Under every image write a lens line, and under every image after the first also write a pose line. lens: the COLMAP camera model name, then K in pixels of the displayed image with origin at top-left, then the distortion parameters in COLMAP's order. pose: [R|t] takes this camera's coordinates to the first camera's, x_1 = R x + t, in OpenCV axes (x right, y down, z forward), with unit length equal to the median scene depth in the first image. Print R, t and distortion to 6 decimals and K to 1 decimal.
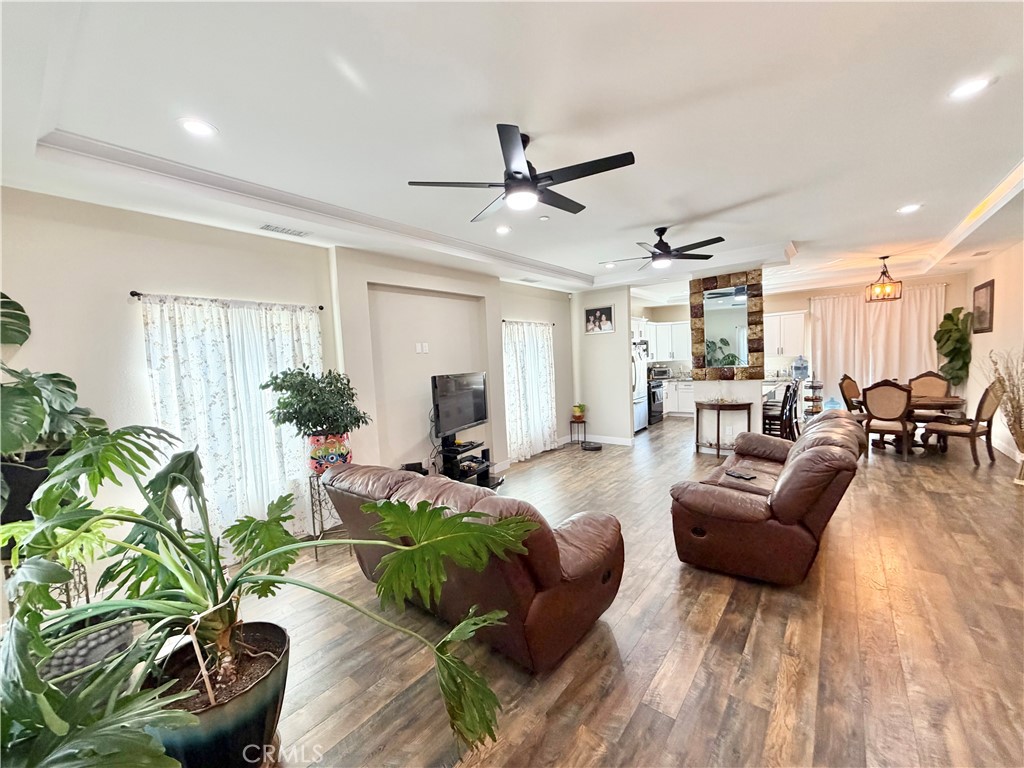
lens RADIAL K [[408.5, 0, 510.7], [0, 408.5, 387.9], [0, 0, 1]] dist [0.000852, 0.000520]
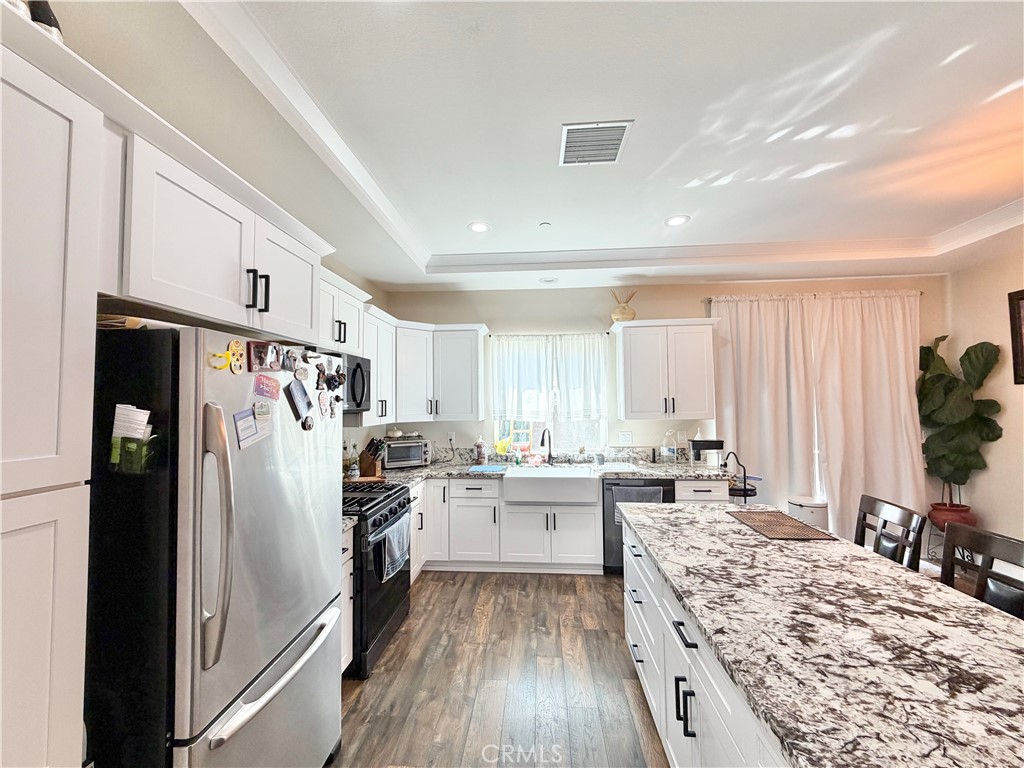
lens RADIAL K [[408.5, 0, 510.8], [0, 408.5, 385.9], [0, 0, 1]] dist [0.000852, 0.000520]
pose [[0.825322, 0.060746, 0.561385, 0.541129], [0.010121, 0.992445, -0.122270, -0.119112], [-0.564571, 0.106594, 0.818472, 1.471521]]
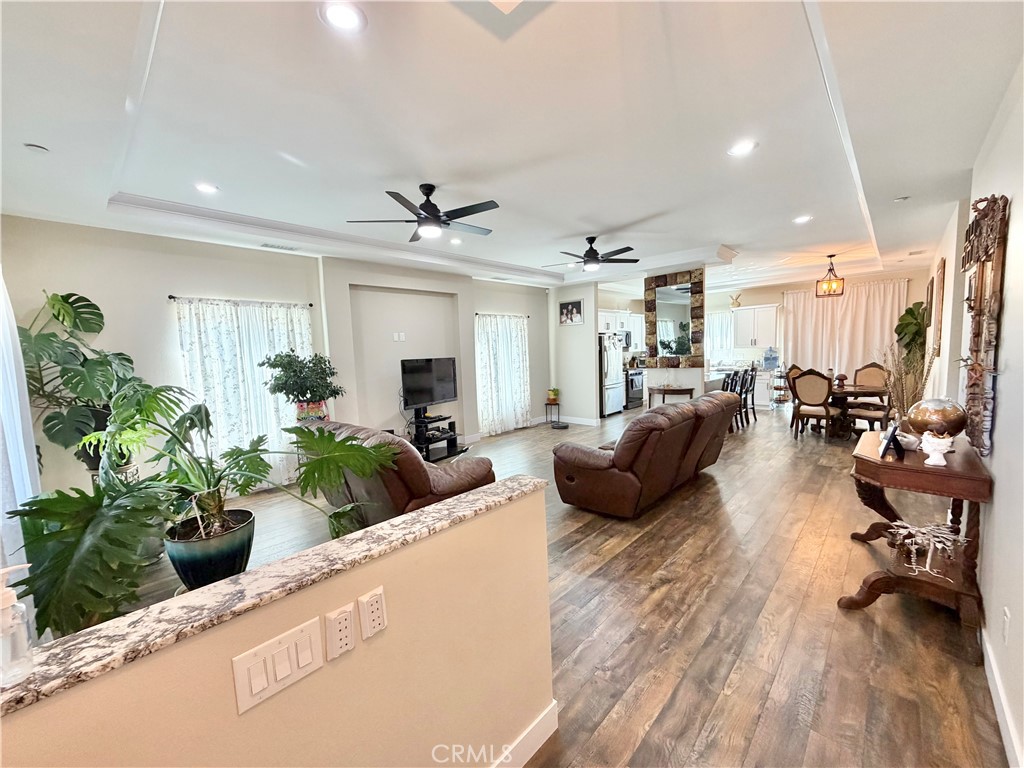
lens RADIAL K [[408.5, 0, 510.4], [0, 408.5, 387.3], [0, 0, 1]] dist [0.000852, 0.000520]
pose [[0.996837, 0.017891, -0.077436, 0.233899], [-0.015886, 0.999524, 0.026429, 0.016014], [0.077872, -0.025115, 0.996647, -0.208873]]
